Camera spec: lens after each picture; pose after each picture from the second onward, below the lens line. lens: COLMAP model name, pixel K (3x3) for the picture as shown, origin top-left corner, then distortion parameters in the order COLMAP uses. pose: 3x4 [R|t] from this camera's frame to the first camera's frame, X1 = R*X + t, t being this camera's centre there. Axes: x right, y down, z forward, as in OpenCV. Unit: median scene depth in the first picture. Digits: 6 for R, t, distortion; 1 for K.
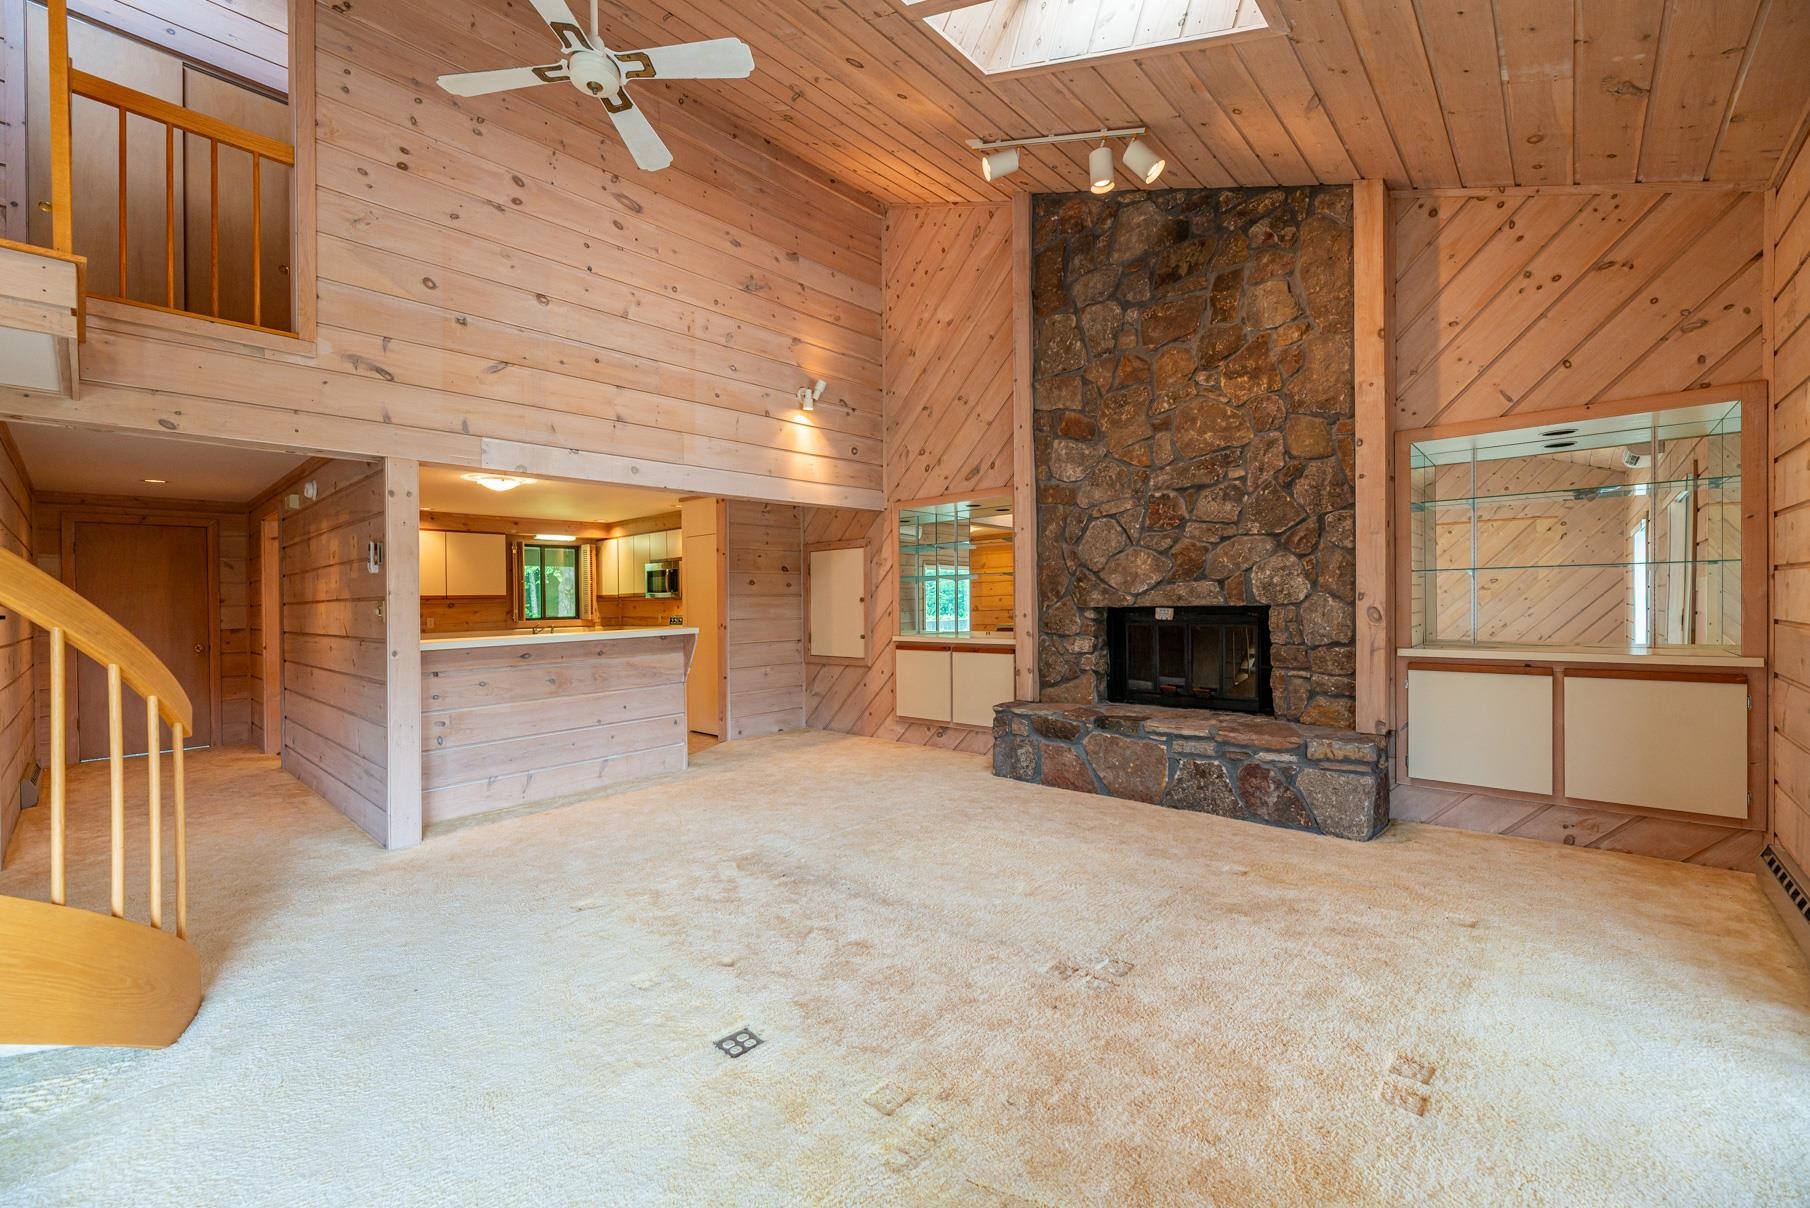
lens RADIAL K [[738.8, 0, 893.8], [0, 738.8, 599.5], [0, 0, 1]] dist [-0.000208, 0.000180]
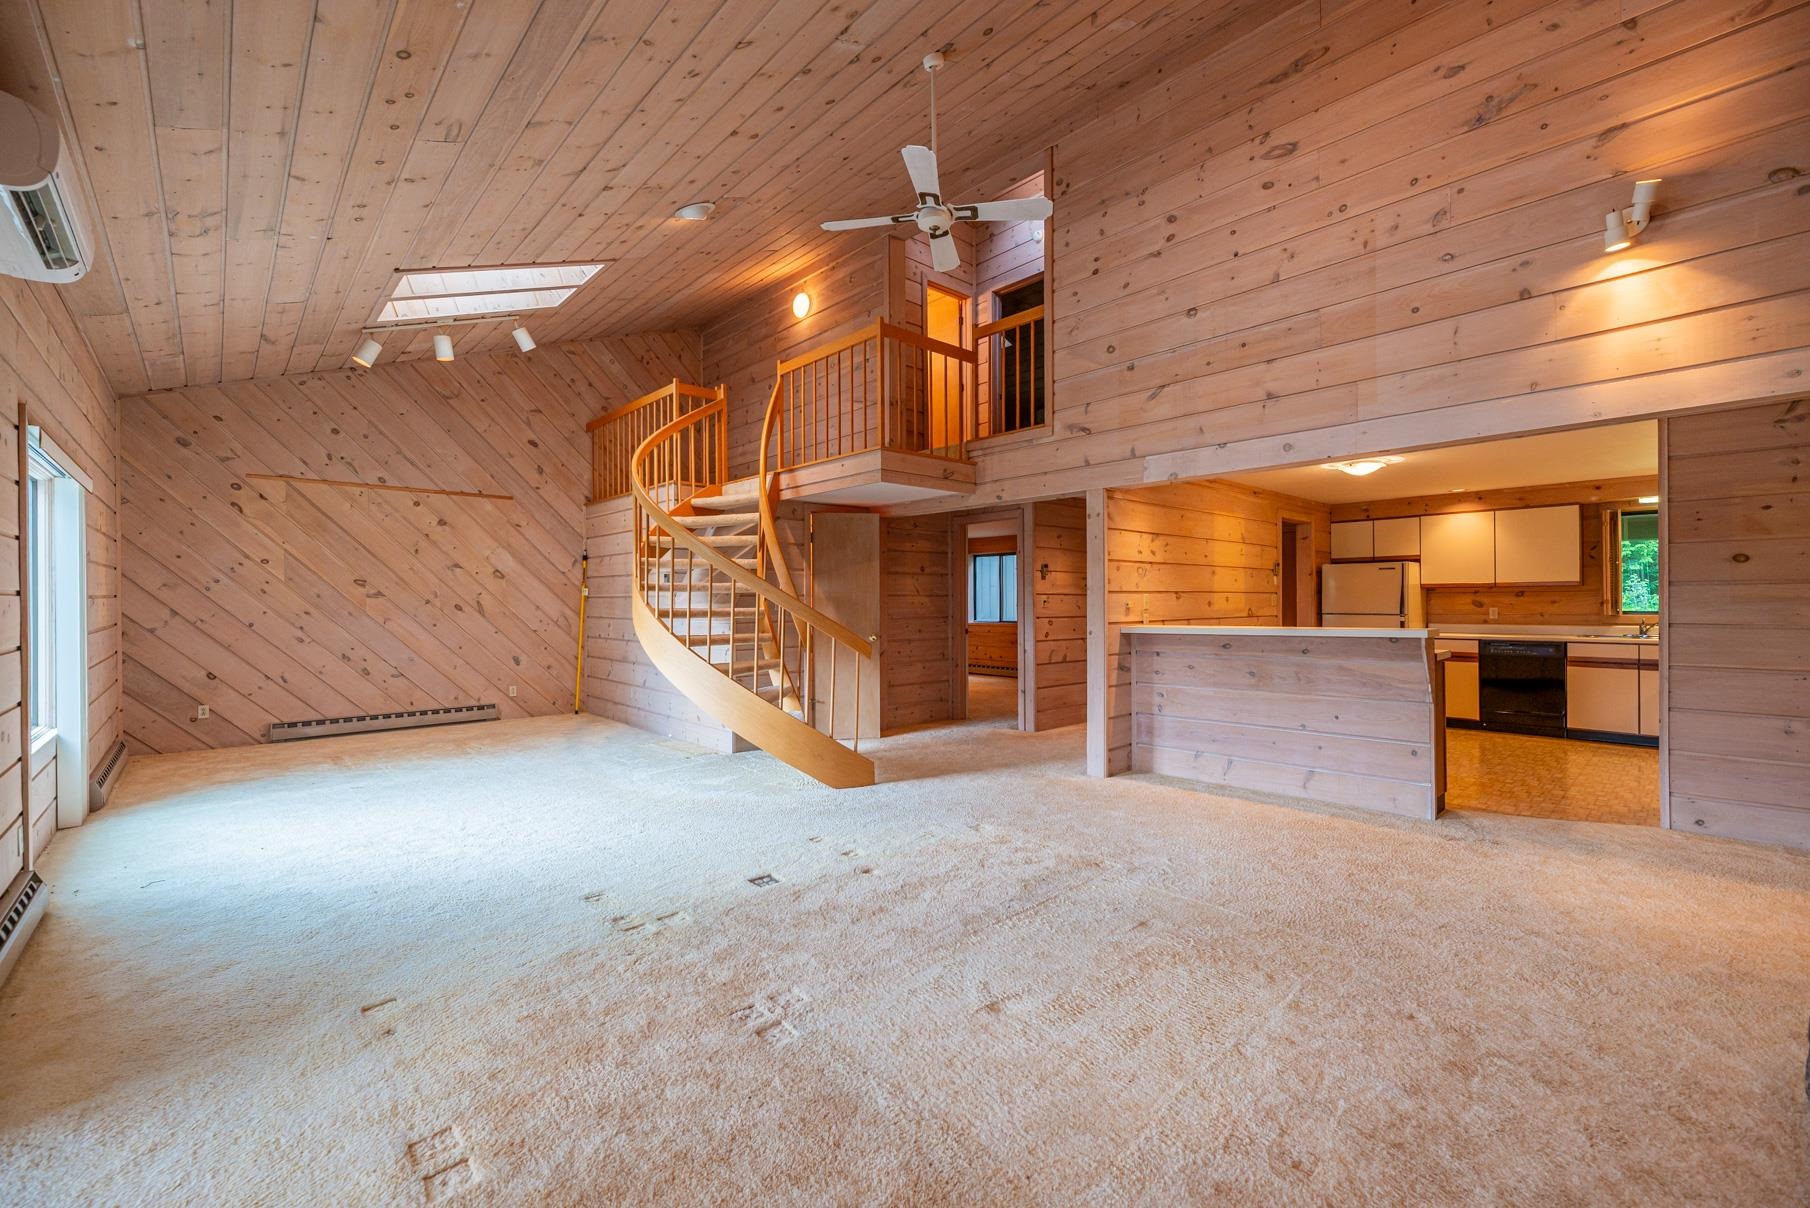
lens RADIAL K [[736.6, 0, 899.8], [0, 736.6, 589.5], [0, 0, 1]] dist [-0.002113, -0.000105]
pose [[-0.083269, 0.001785, -0.996525, 0.583954], [0.011217, 0.999937, 0.000853, -0.010381], [0.996464, -0.011107, -0.083284, 0.622015]]
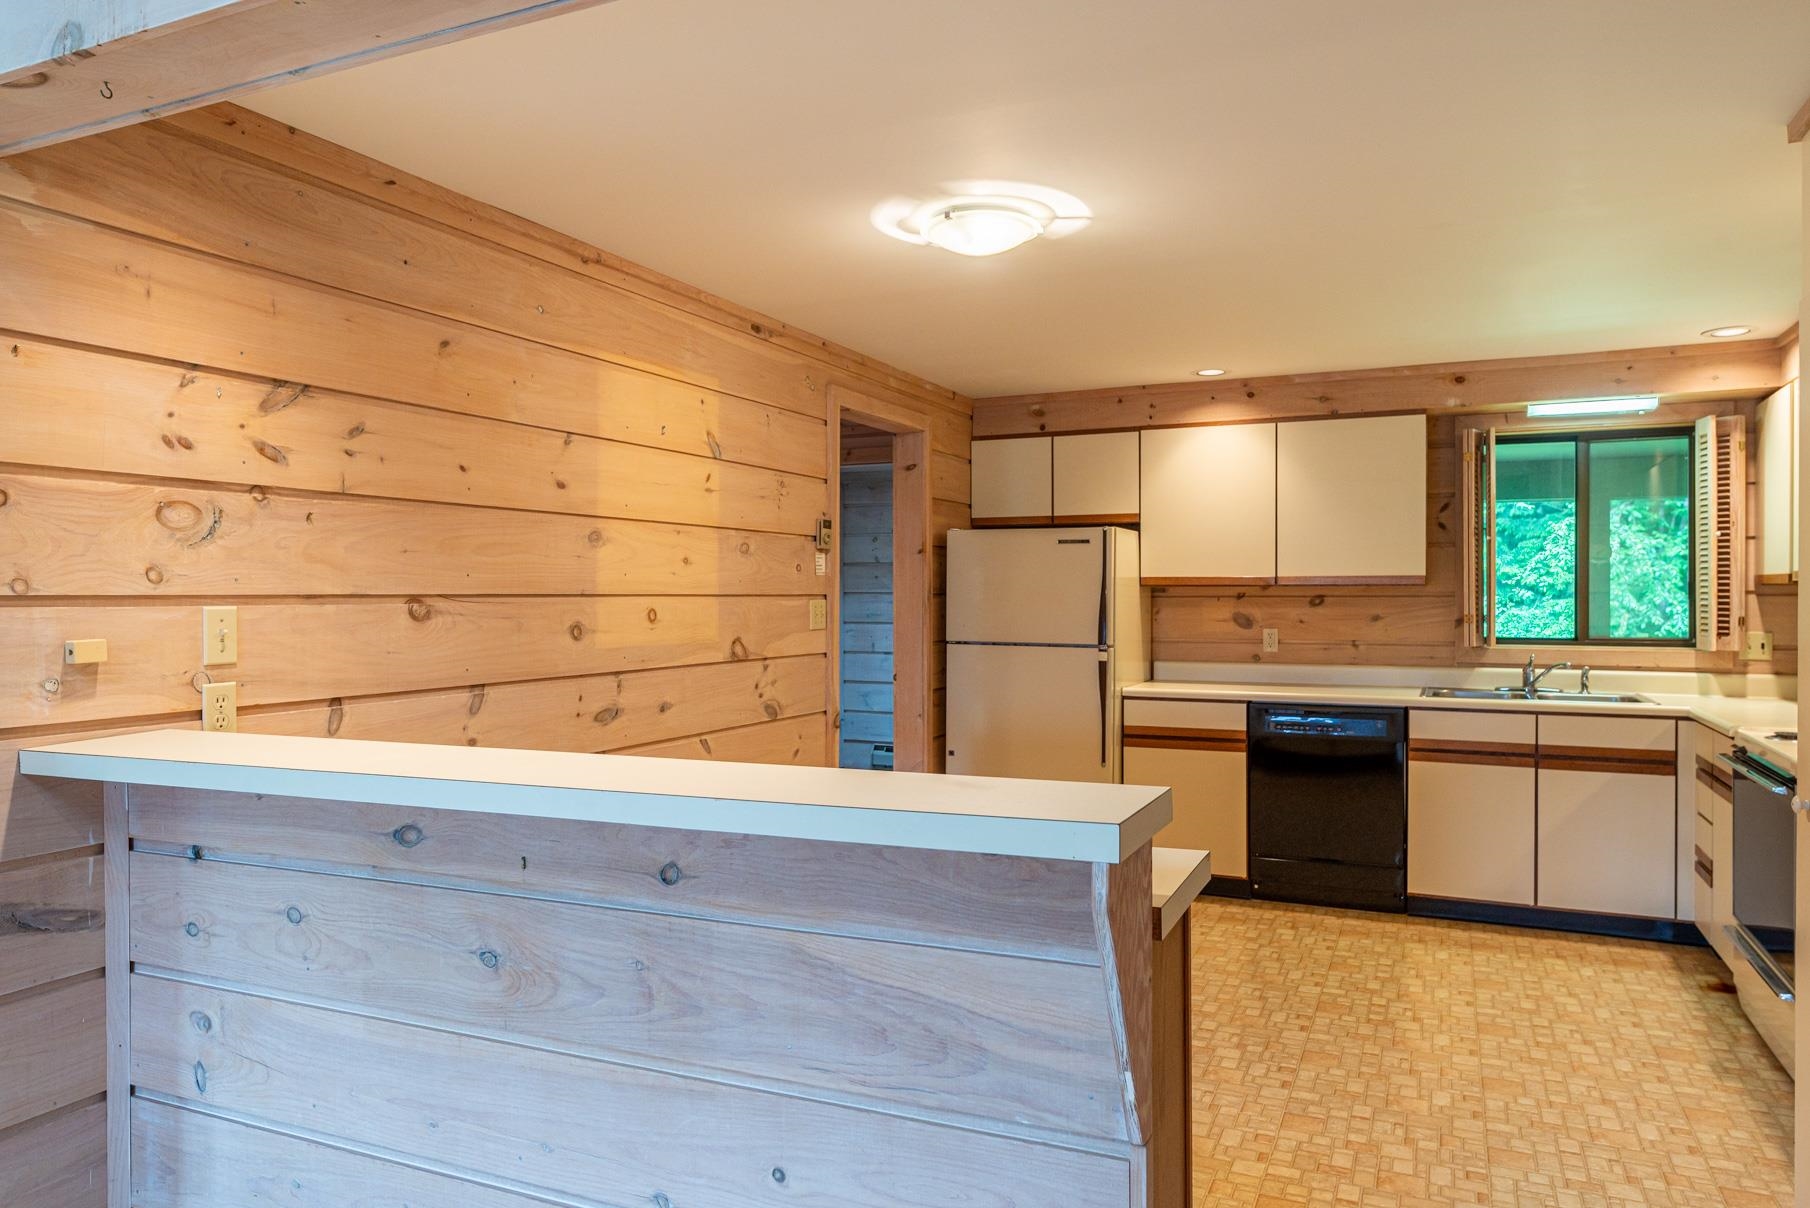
lens RADIAL K [[1141.9, 0, 820.0], [0, 1141.9, 565.3], [0, 0, 1]] dist [-0.003749, 0.000292]
pose [[0.244343, -0.006714, -0.969666, -0.077973], [-0.000699, 0.999975, -0.007100, -0.012134], [0.969689, 0.002413, 0.244332, 1.028884]]
